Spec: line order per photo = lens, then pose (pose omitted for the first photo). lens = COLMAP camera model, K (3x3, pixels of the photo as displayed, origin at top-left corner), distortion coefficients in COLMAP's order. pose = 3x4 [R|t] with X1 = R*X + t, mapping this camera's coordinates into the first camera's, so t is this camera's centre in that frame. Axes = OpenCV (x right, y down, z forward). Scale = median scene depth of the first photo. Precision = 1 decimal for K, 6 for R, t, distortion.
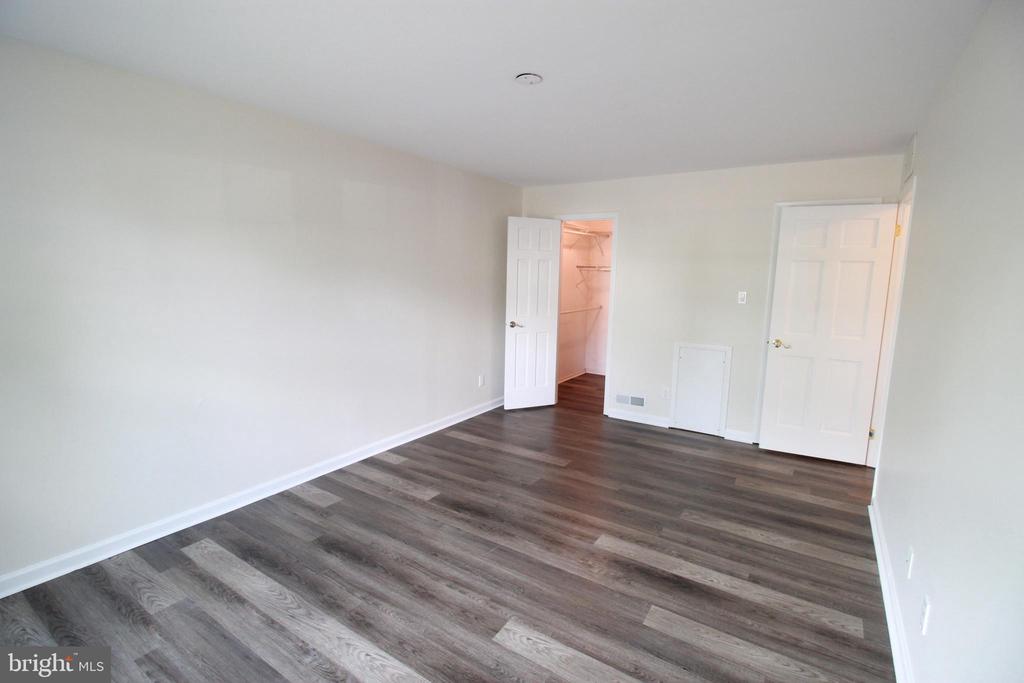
lens RADIAL K [[472.2, 0, 515.1], [0, 472.2, 340.5], [0, 0, 1]] dist [-0.030316, -0.001397]
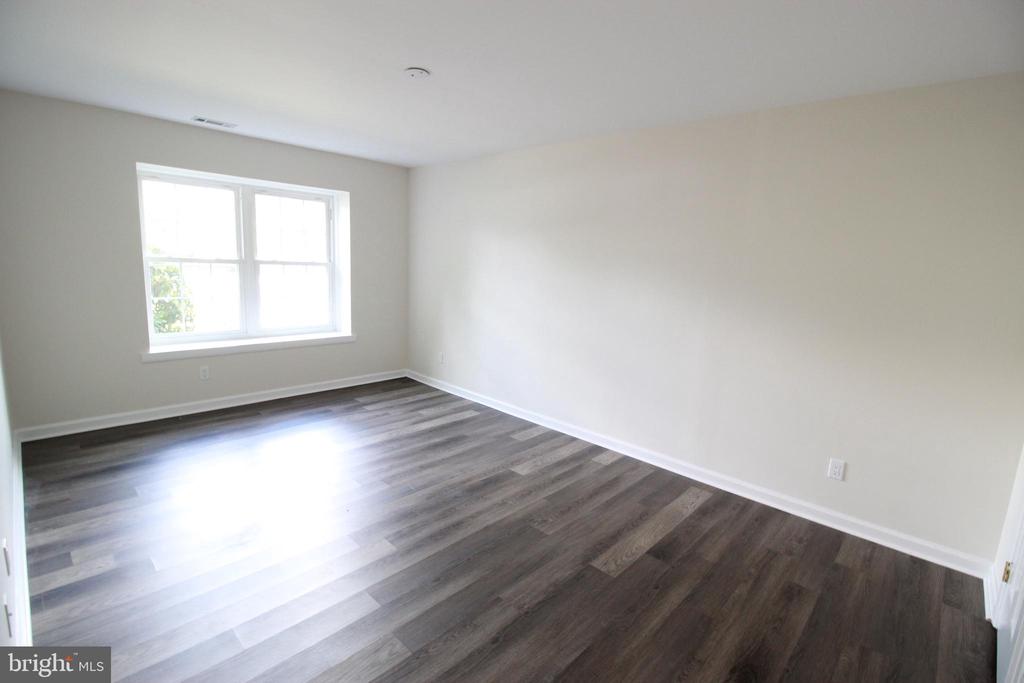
lens RADIAL K [[472.2, 0, 512.7], [0, 472.2, 341.9], [0, 0, 1]] dist [-0.030316, -0.001397]
pose [[-0.195576, 0.142625, -0.970262, 0.806017], [-0.178663, 0.967629, 0.178251, -0.142431], [0.964277, 0.208212, -0.163763, 1.072838]]
